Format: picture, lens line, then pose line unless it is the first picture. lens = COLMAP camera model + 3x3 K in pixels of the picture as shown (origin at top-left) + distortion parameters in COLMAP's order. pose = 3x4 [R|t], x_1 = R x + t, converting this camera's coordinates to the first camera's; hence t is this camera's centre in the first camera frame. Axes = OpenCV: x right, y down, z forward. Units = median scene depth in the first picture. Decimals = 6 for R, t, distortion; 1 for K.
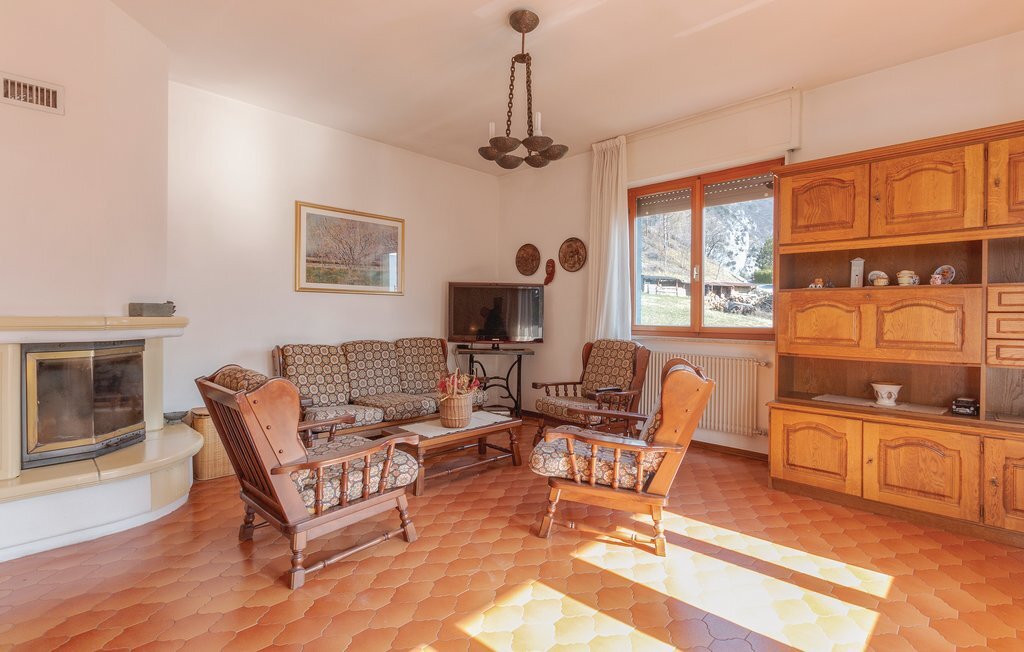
lens RADIAL K [[490.4, 0, 512.0], [0, 490.4, 321.3], [0, 0, 1]] dist [-0.000430, -0.000578]
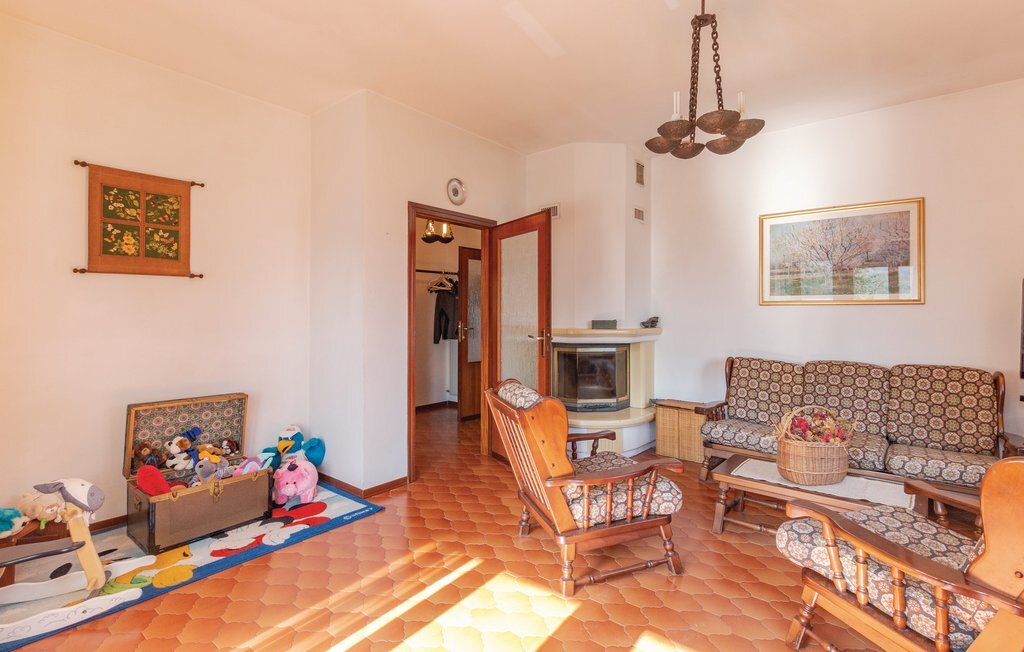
lens RADIAL K [[455.1, 0, 514.1], [0, 455.1, 303.3], [0, 0, 1]] dist [-0.000434, -0.000123]
pose [[0.102425, -0.020260, -0.994534, 0.437183], [-0.010215, 0.999718, -0.021418, -0.039027], [0.994688, 0.012353, 0.102190, 0.395594]]
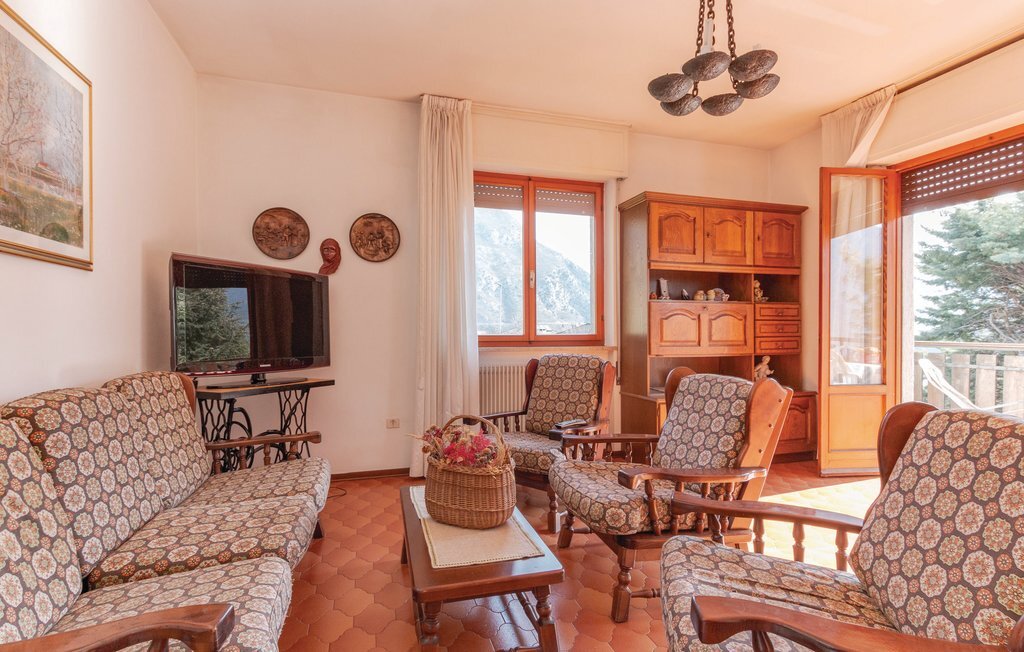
lens RADIAL K [[474.1, 0, 513.8], [0, 474.1, 337.3], [0, 0, 1]] dist [-0.014107, -0.000382]
pose [[0.481230, -0.020475, 0.876355, -0.454118], [0.015654, 0.999768, 0.014763, 0.000848], [-0.876455, 0.006614, 0.481439, 0.594096]]
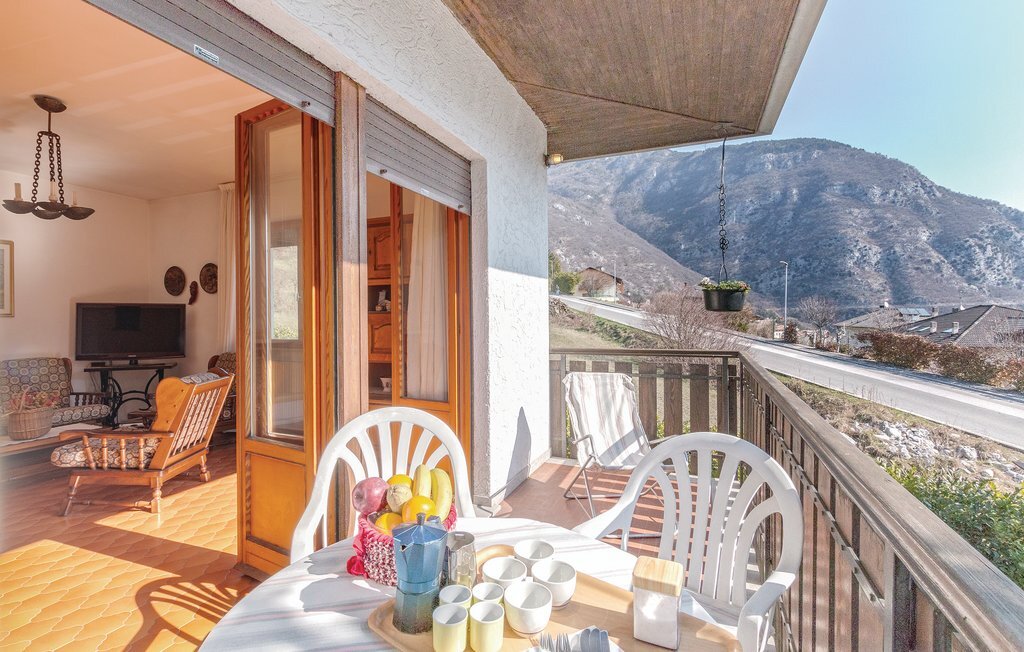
lens RADIAL K [[490.4, 0, 512.0], [0, 490.4, 321.3], [0, 0, 1]] dist [-0.000430, -0.000578]
pose [[0.925872, -0.019390, 0.377340, 0.404763], [0.022787, 0.999730, -0.004542, -0.018615], [-0.377150, 0.012804, 0.926064, -0.372897]]
